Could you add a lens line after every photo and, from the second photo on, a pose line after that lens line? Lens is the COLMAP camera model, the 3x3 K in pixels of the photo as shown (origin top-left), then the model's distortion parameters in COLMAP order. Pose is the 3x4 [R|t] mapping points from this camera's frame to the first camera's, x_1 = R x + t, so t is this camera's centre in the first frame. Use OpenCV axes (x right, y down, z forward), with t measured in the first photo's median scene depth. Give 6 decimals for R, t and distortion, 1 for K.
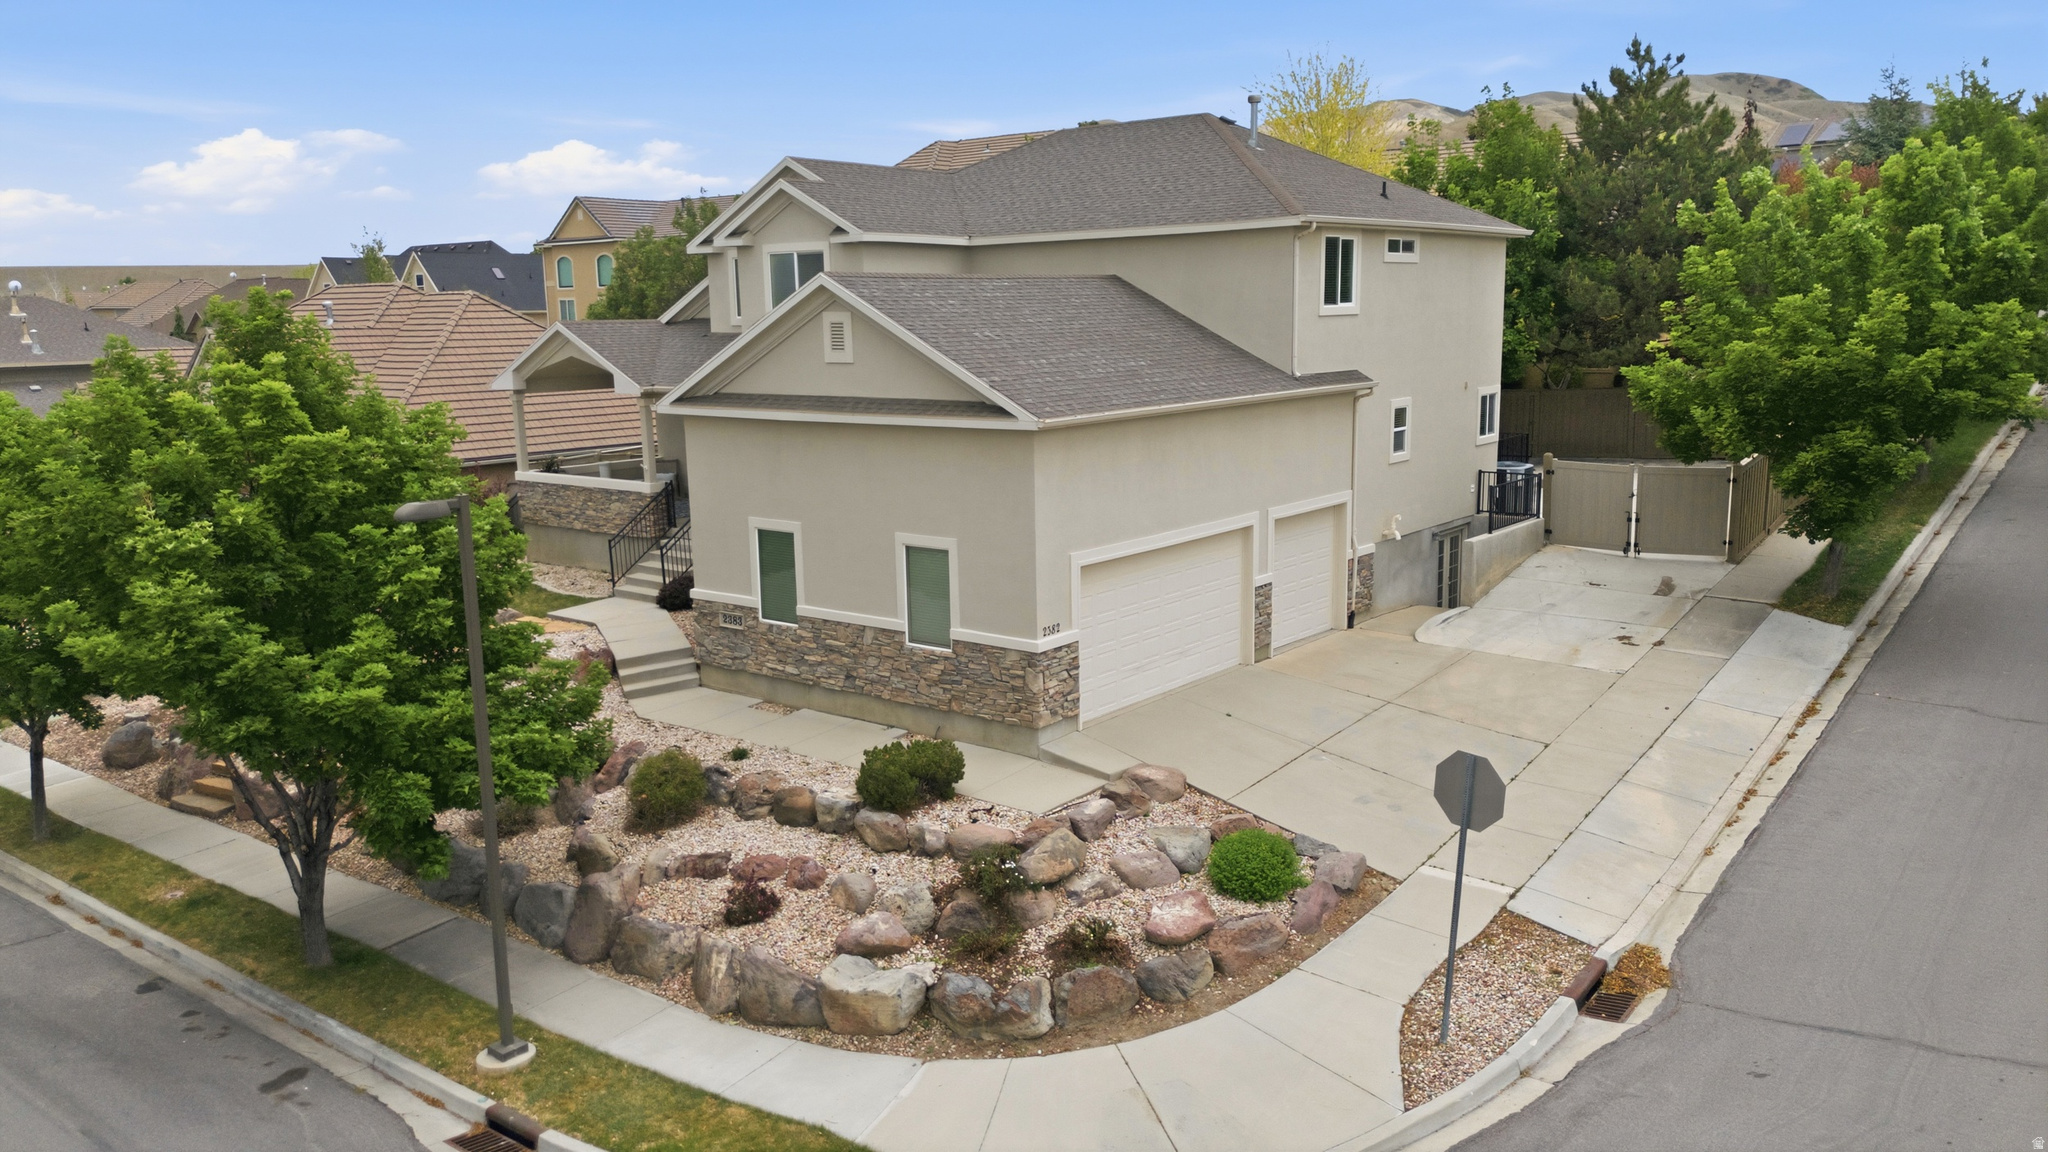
lens RADIAL K [[1506.6, 0, 1024.0], [0, 1506.6, 576.0], [0, 0, 1]] dist [0.064912, -0.053233]
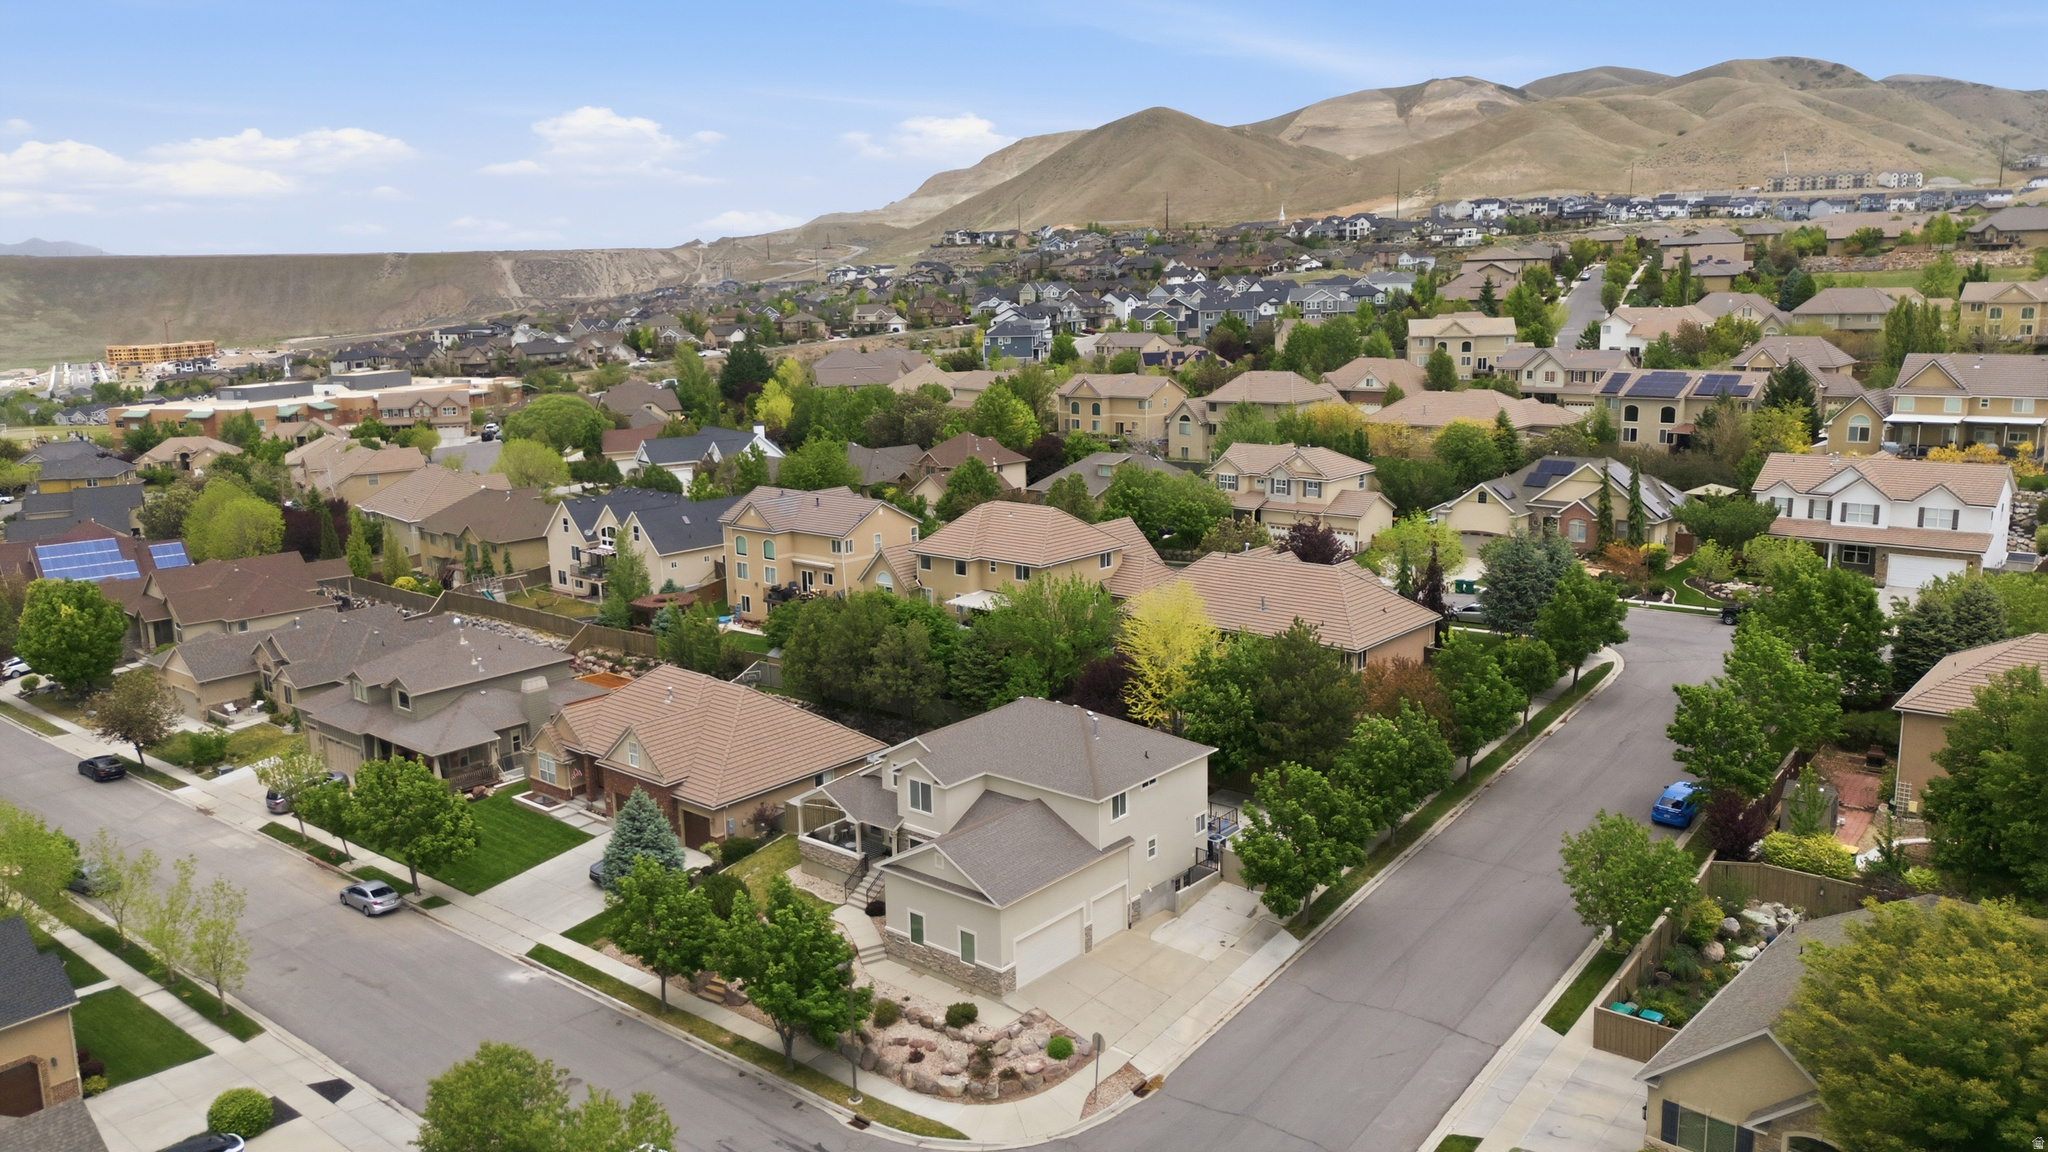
lens RADIAL K [[1502.0, 0, 1025.4], [0, 1502.0, 588.7], [0, 0, 1]] dist [0.071331, -0.065286]
pose [[0.999420, 0.006432, -0.033453, 0.173183], [-0.005371, 0.999482, 0.031726, -0.929449], [0.033640, -0.031528, 0.998937, -2.332731]]
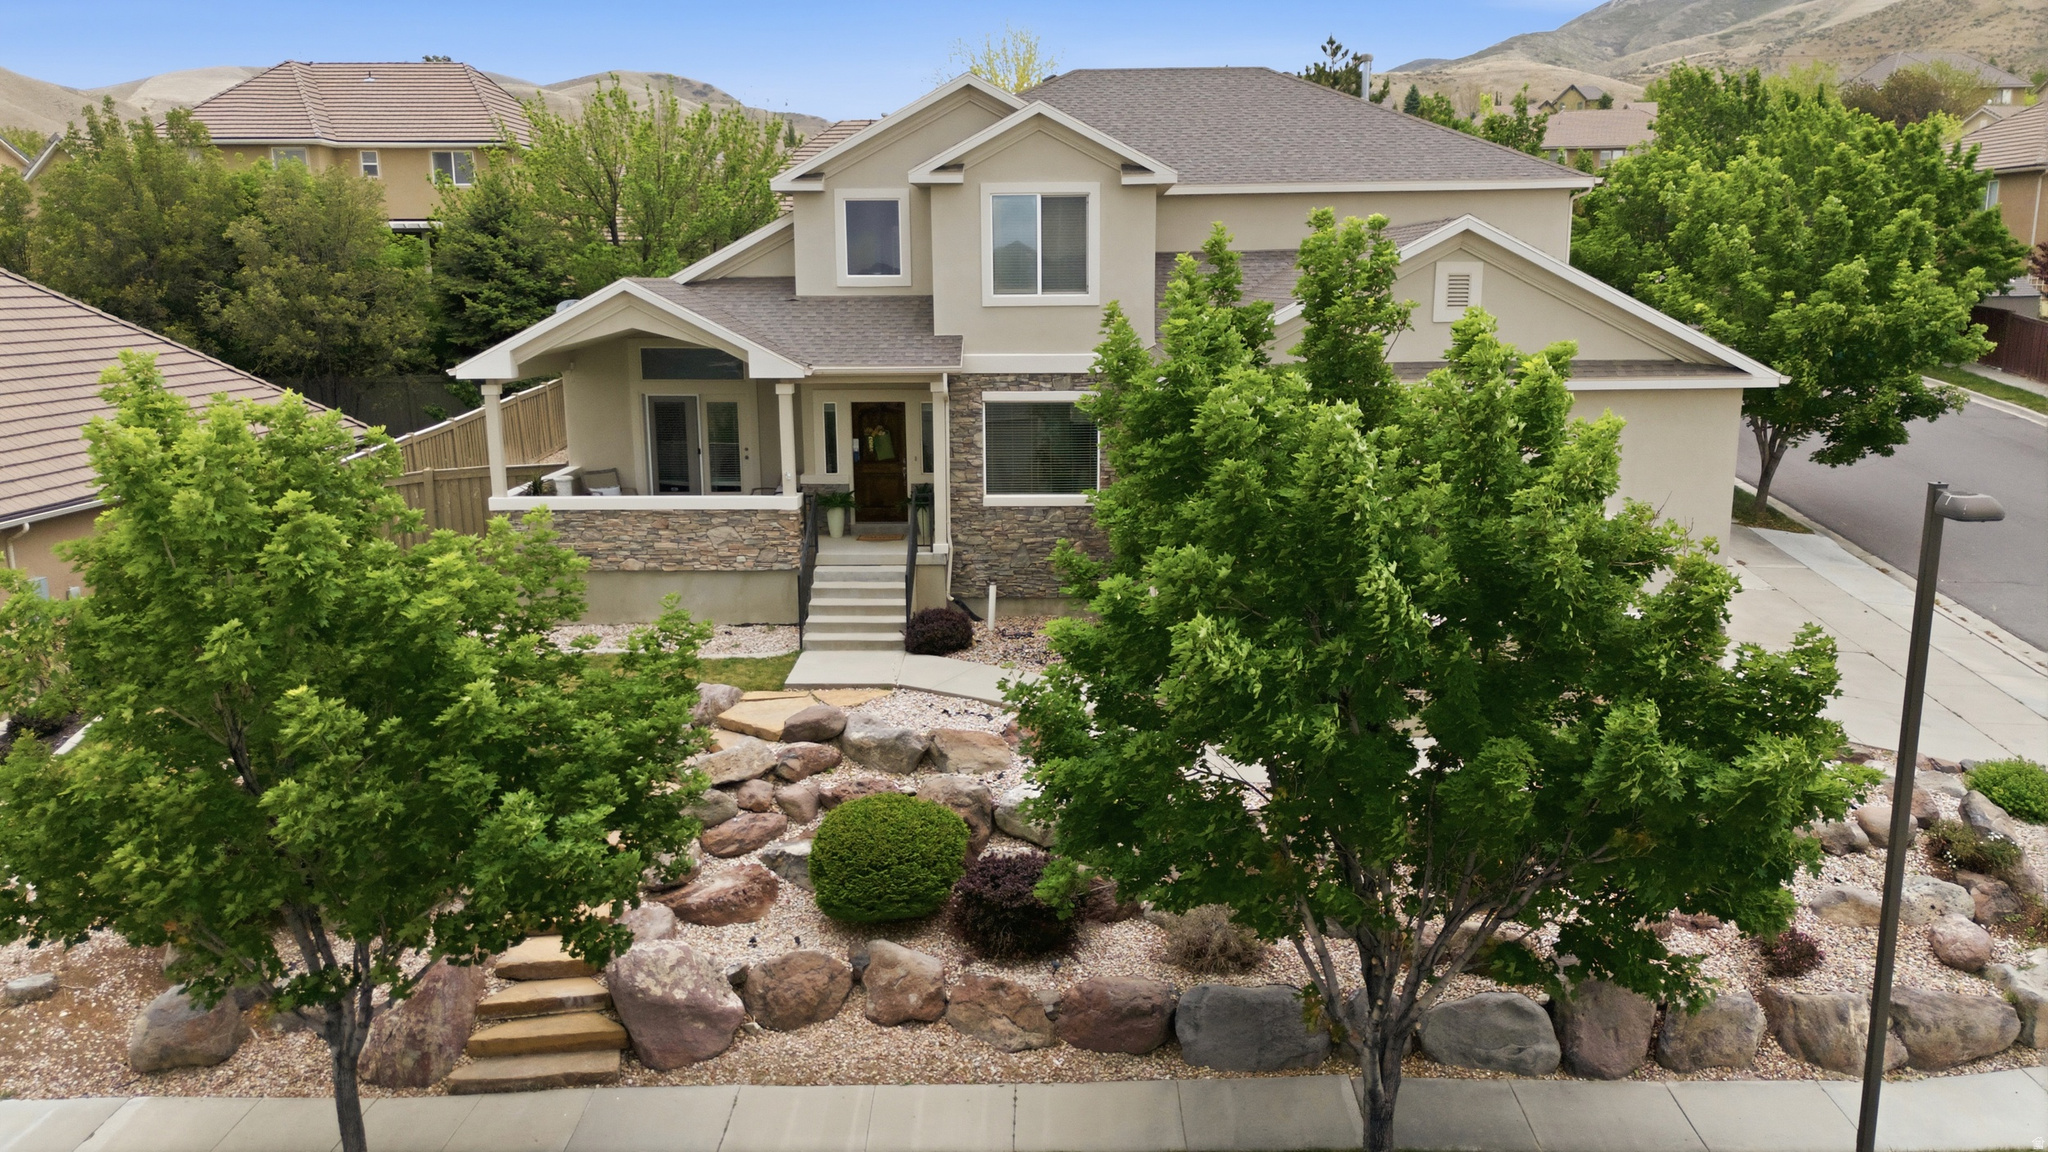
lens RADIAL K [[1506.6, 0, 1024.0], [0, 1506.6, 576.0], [0, 0, 1]] dist [0.064912, -0.053233]
pose [[0.793567, -0.105277, 0.599307, -0.971155], [0.098541, 0.994153, 0.044156, -0.070048], [-0.600451, 0.024016, 0.799301, 0.533721]]
